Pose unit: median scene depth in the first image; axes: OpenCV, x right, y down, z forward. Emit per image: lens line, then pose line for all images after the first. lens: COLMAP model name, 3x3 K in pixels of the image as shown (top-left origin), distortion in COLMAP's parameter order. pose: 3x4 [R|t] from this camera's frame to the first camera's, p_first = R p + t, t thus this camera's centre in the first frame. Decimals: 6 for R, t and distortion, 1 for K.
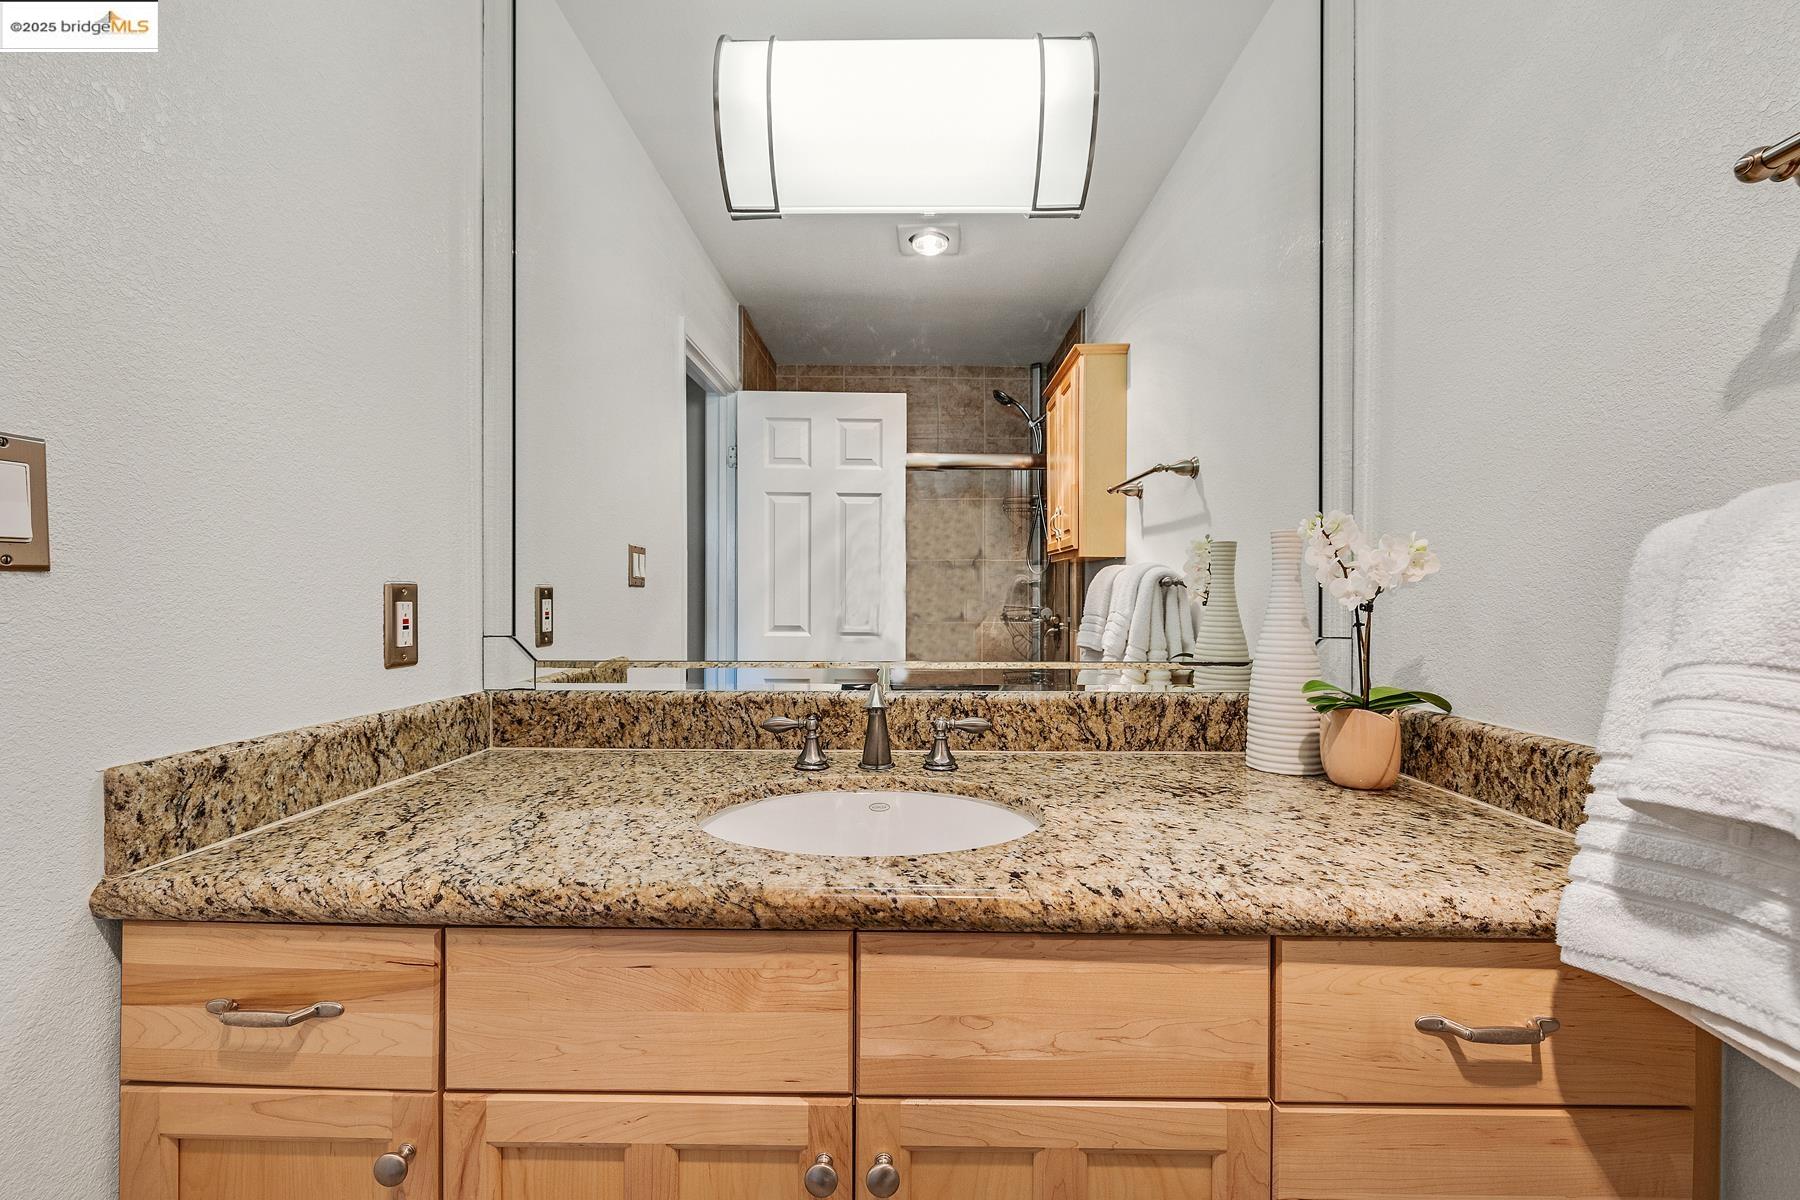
lens RADIAL K [[754.0, 0, 896.3], [0, 754.0, 600.1], [0, 0, 1]] dist [-0.002131, -0.000116]
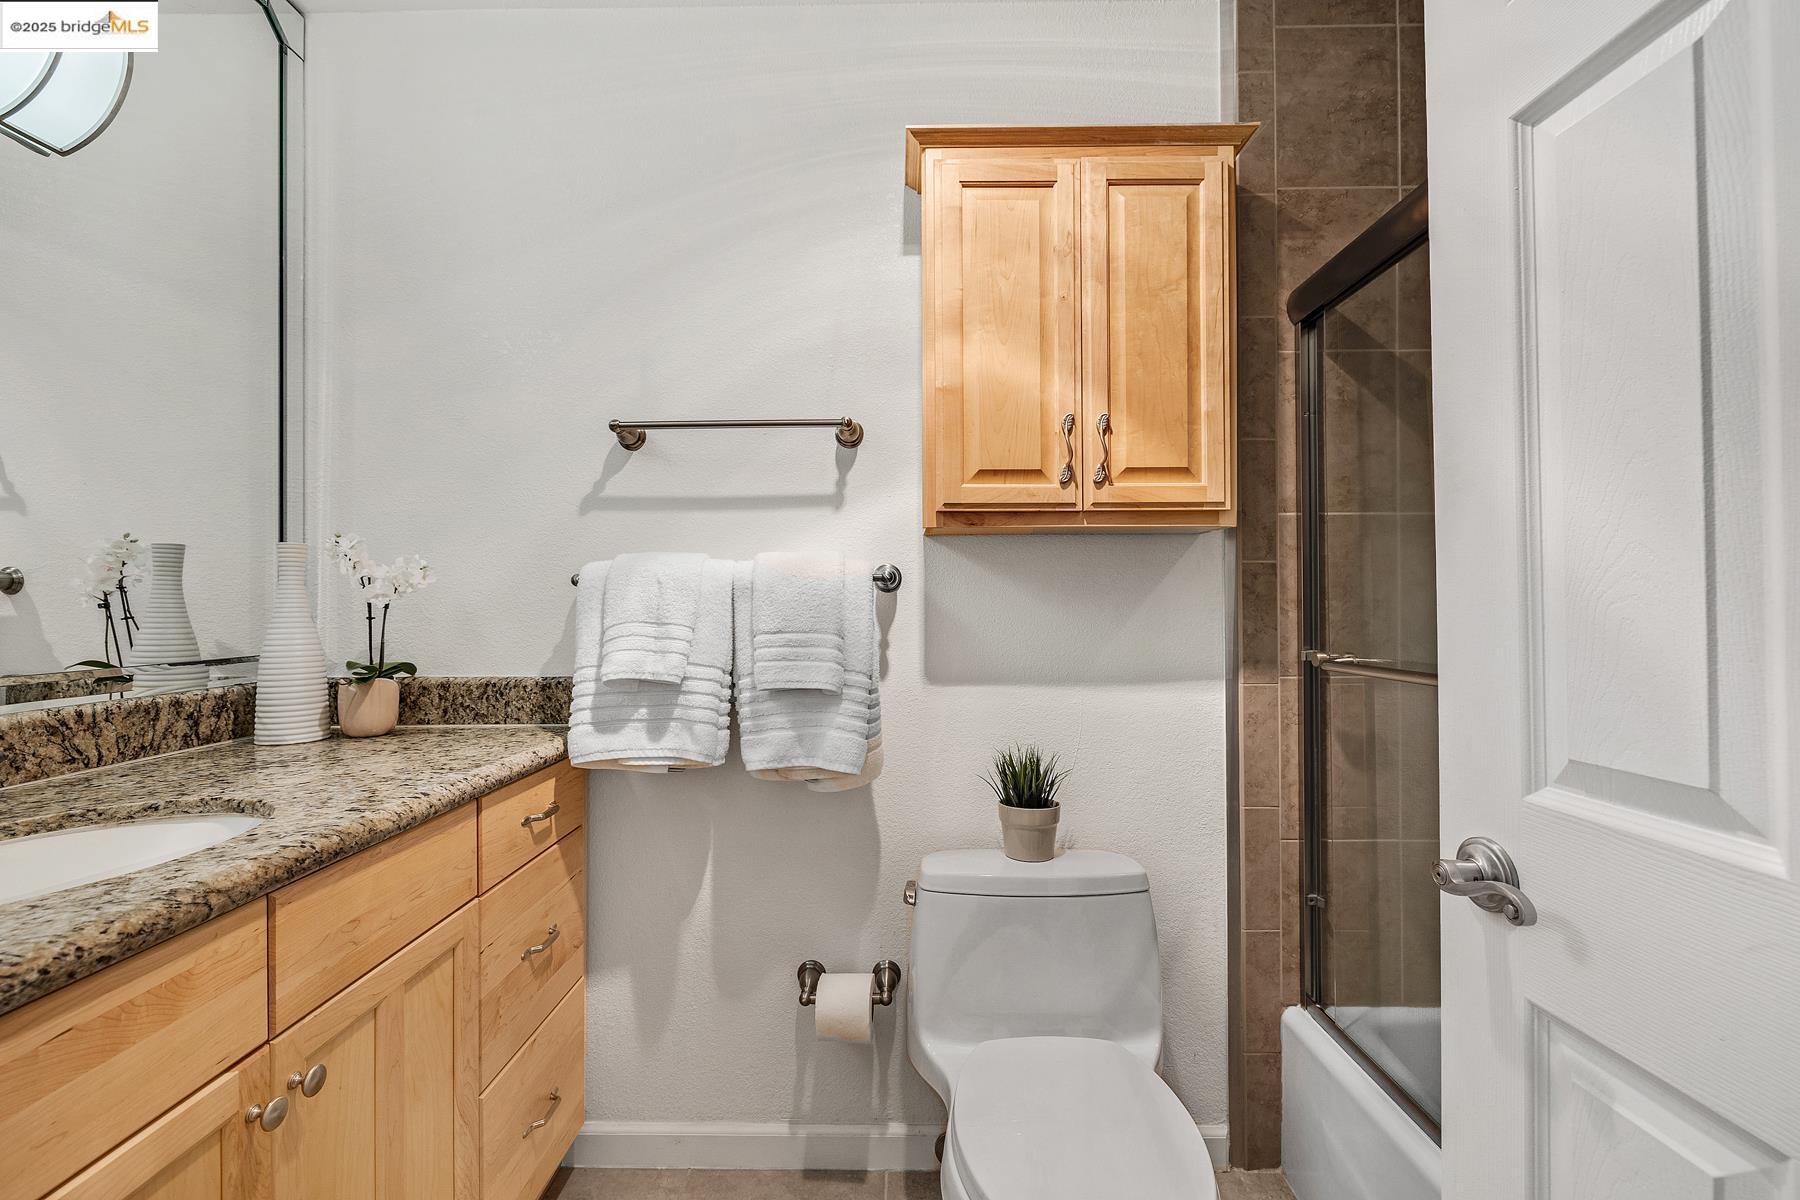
lens RADIAL K [[754.0, 0, 896.3], [0, 754.0, 600.1], [0, 0, 1]] dist [-0.002131, -0.000116]
pose [[-0.008102, -0.000463, 0.999967, -0.874771], [0.008124, 0.999967, 0.000529, 0.006976], [-0.999934, 0.008128, -0.008098, 0.052187]]
